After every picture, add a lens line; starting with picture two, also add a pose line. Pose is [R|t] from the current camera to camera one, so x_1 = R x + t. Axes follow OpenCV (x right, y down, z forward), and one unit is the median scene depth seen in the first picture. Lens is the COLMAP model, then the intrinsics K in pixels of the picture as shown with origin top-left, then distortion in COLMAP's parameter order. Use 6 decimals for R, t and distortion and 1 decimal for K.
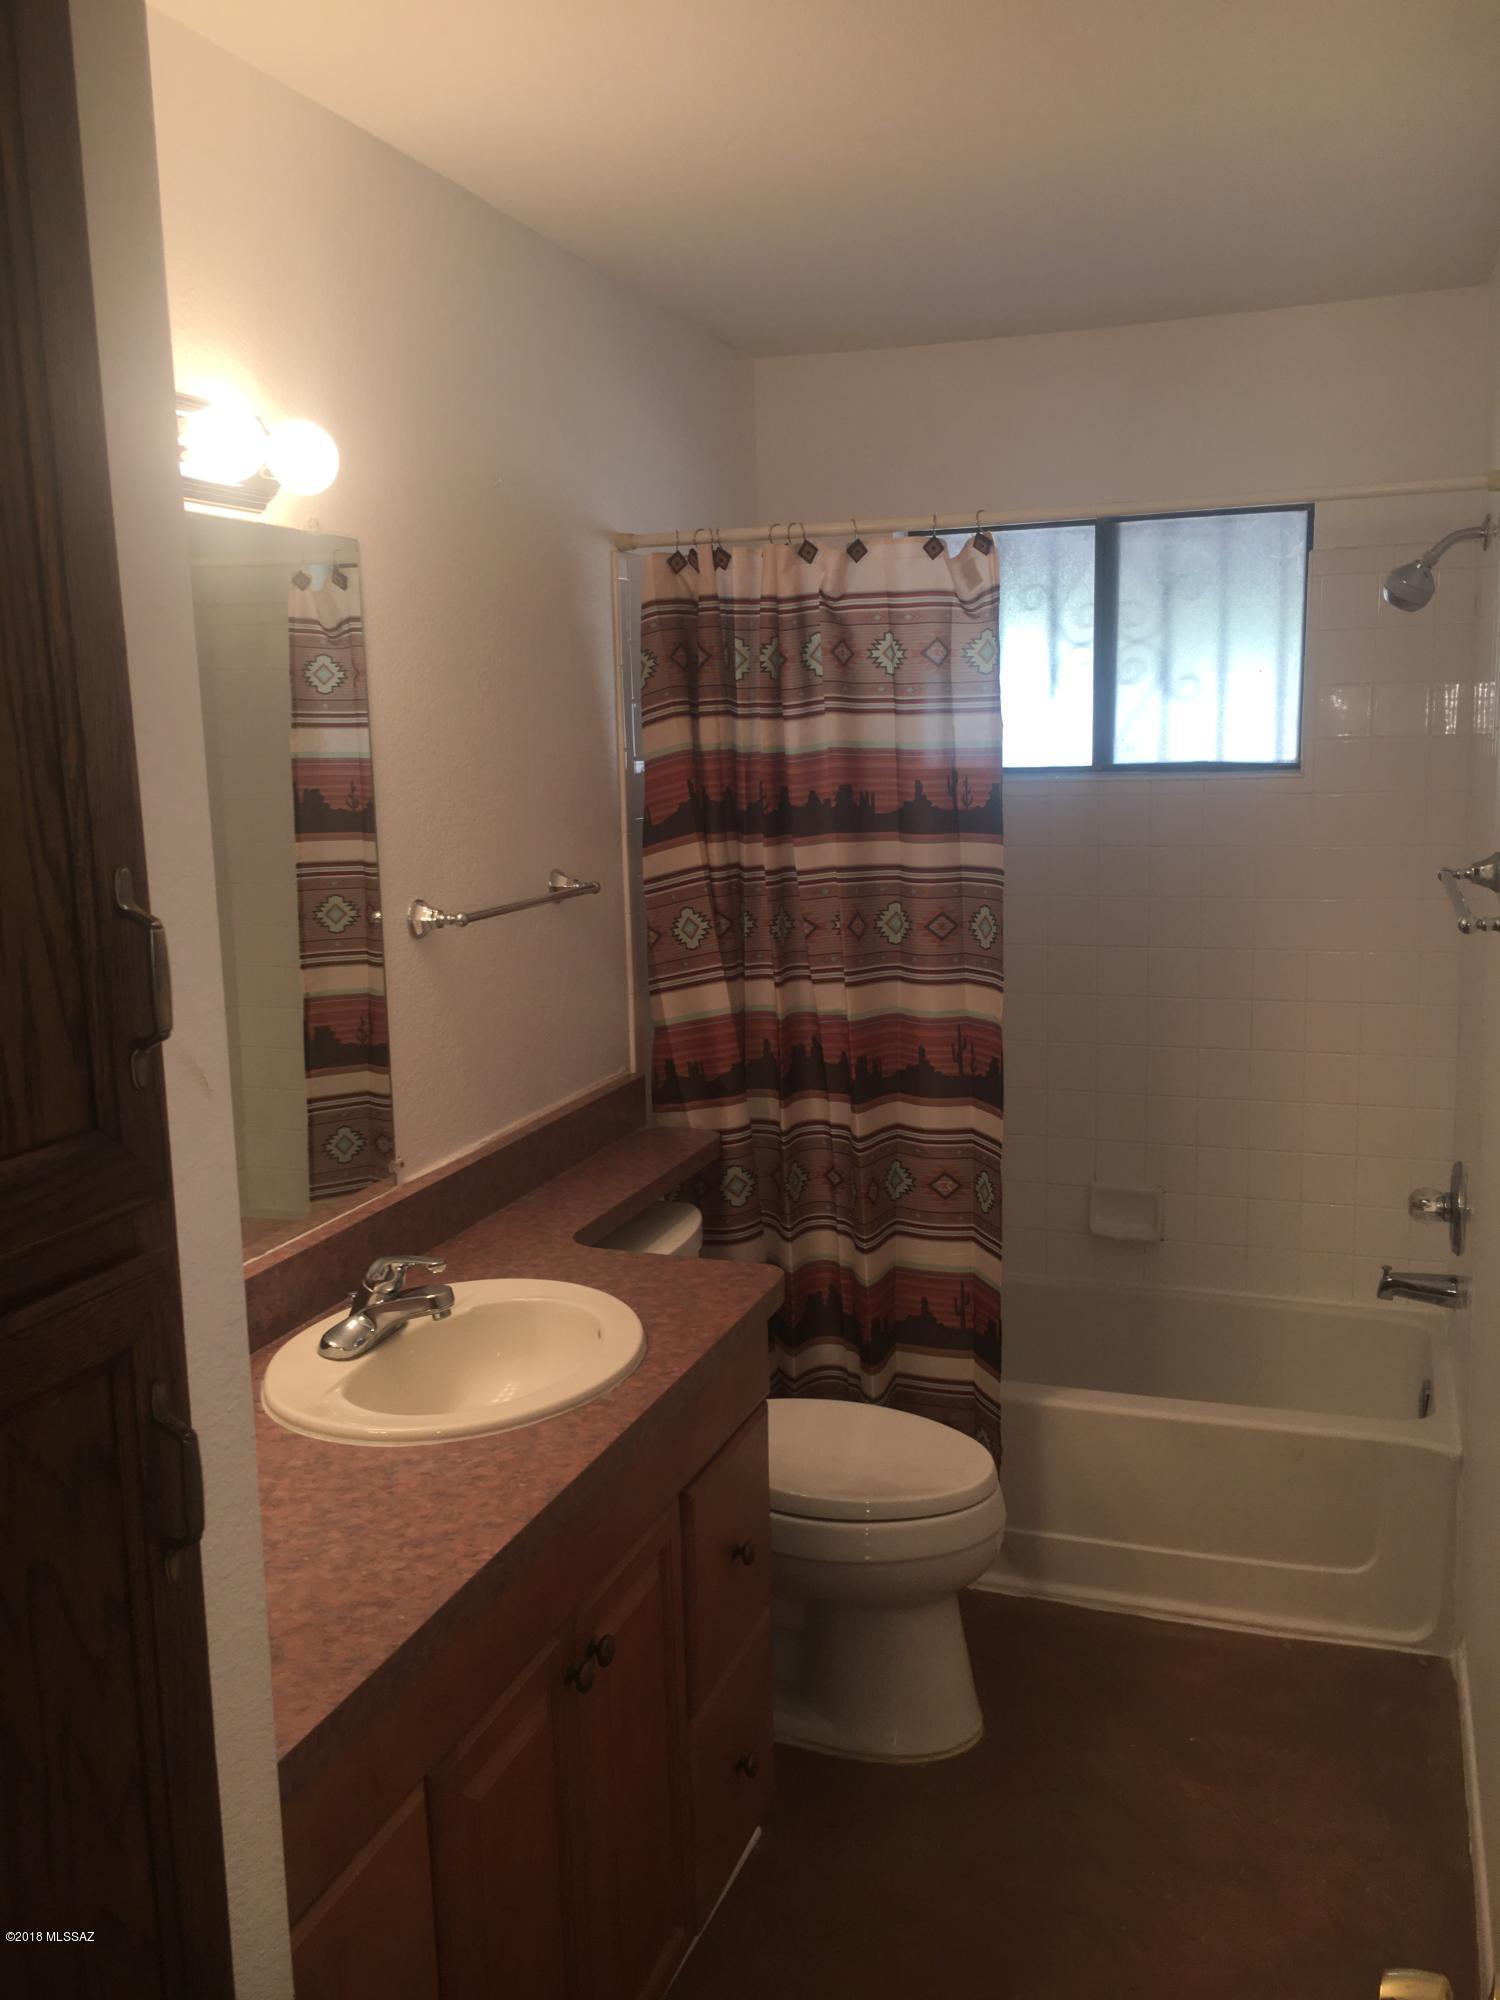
lens RADIAL K [[1696.7, 0, 751.2], [0, 1696.7, 995.1], [0, 0, 1]] dist [0.069332, -0.091085]
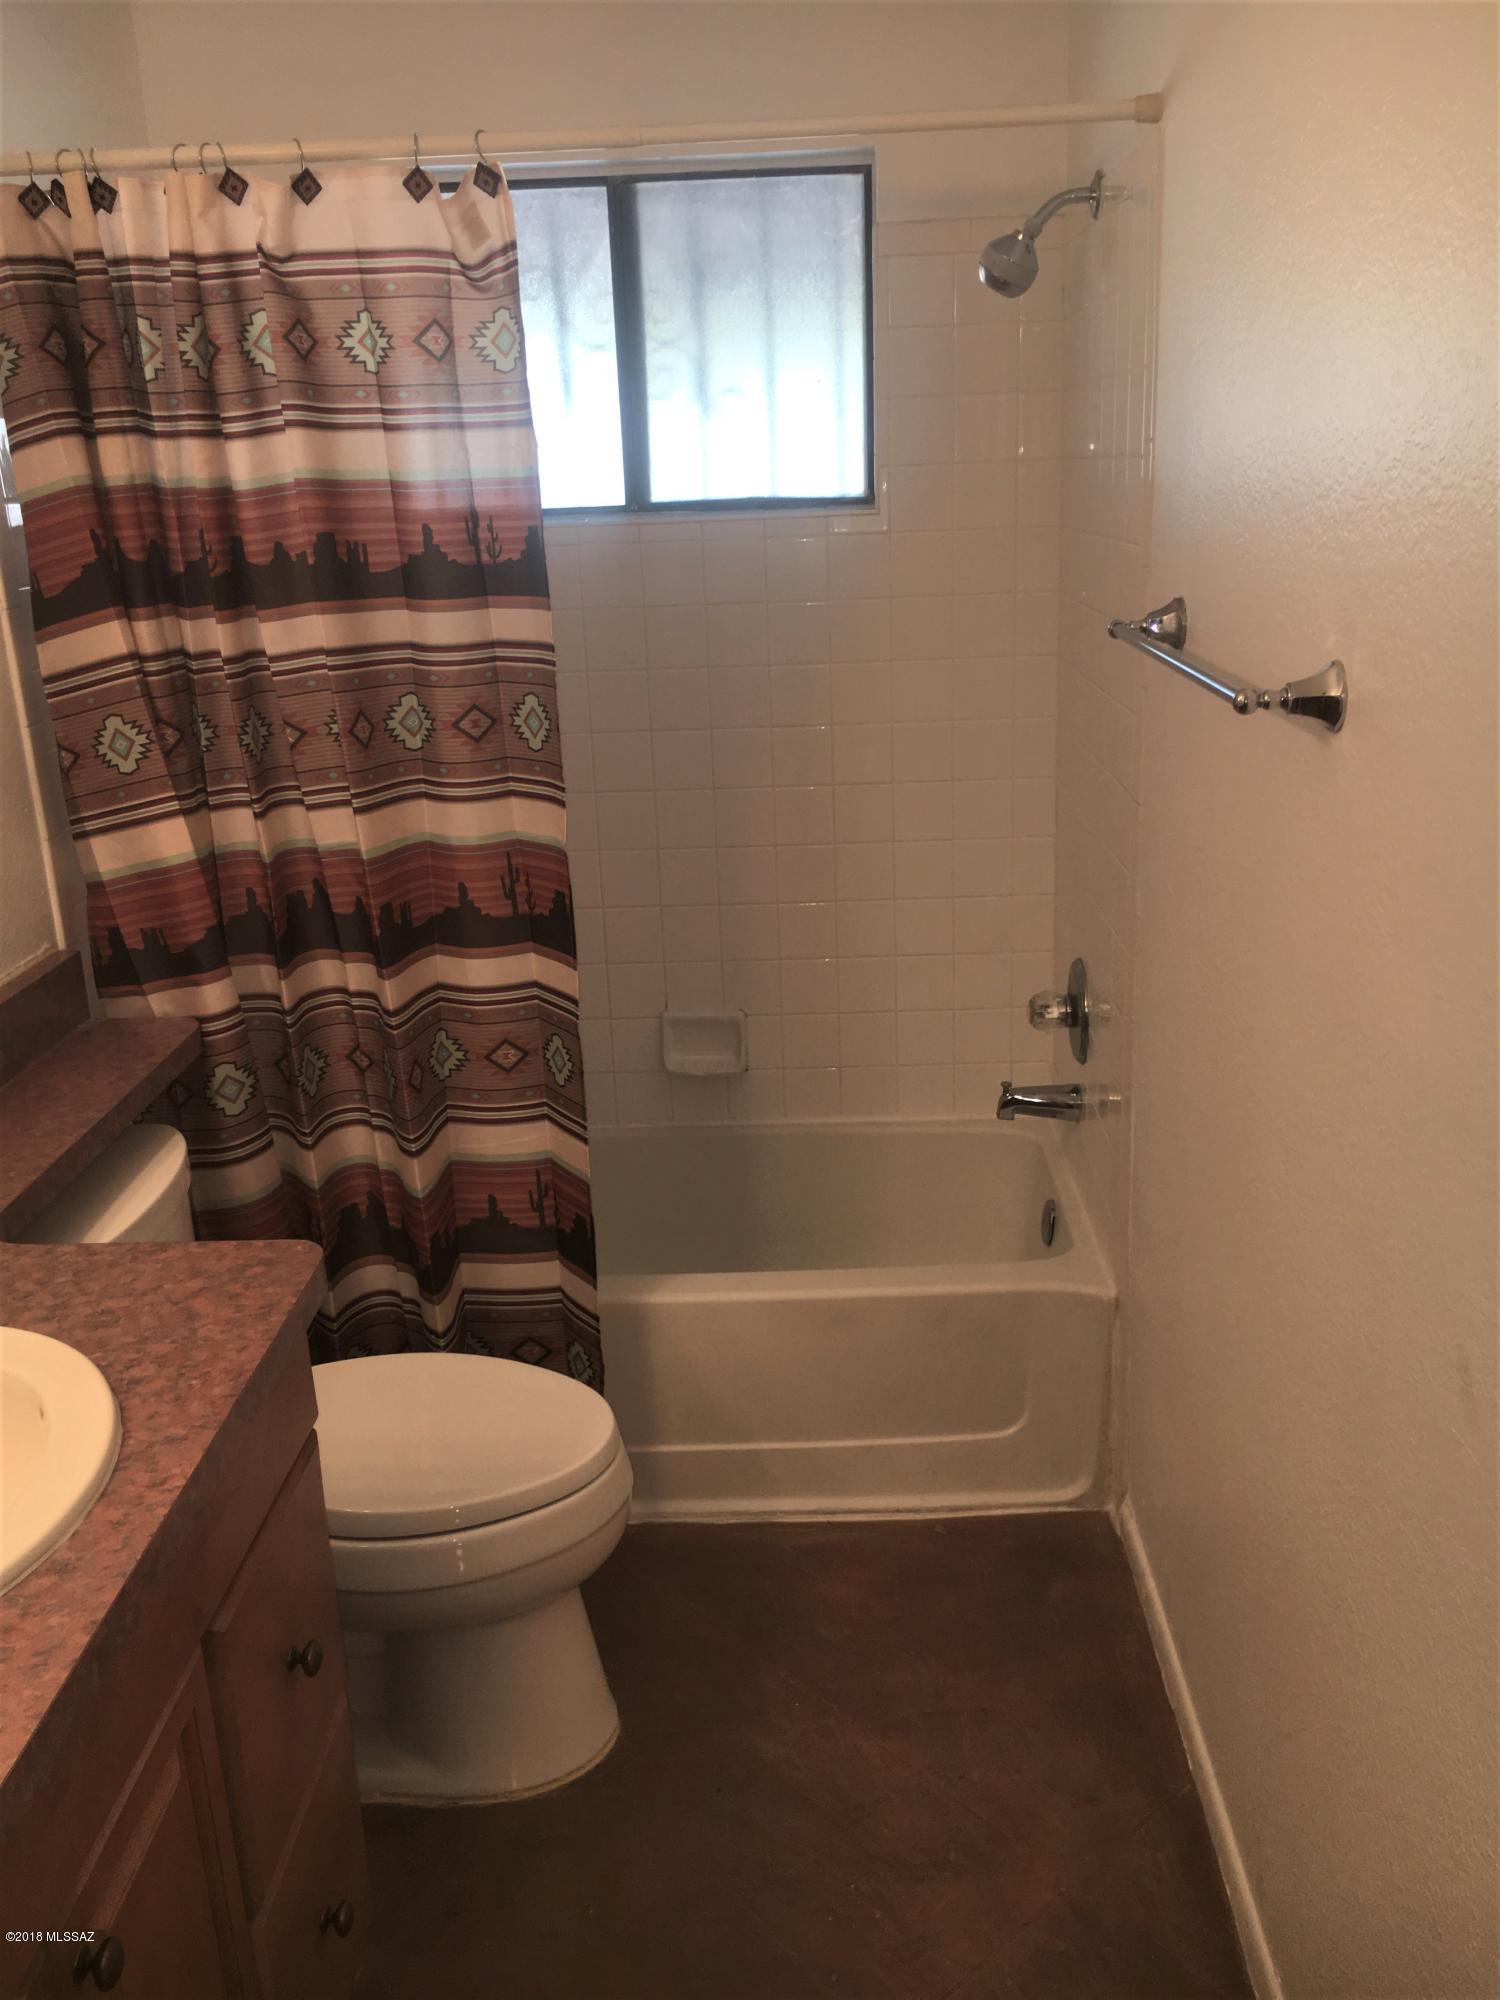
lens RADIAL K [[1696.7, 0, 751.1], [0, 1696.7, 1006.0], [0, 0, 1]] dist [0.069332, -0.091085]
pose [[0.951239, -0.106167, 0.289608, -0.004116], [0.063712, 0.986280, 0.152293, -0.023854], [-0.301803, -0.126416, 0.944952, 0.227548]]
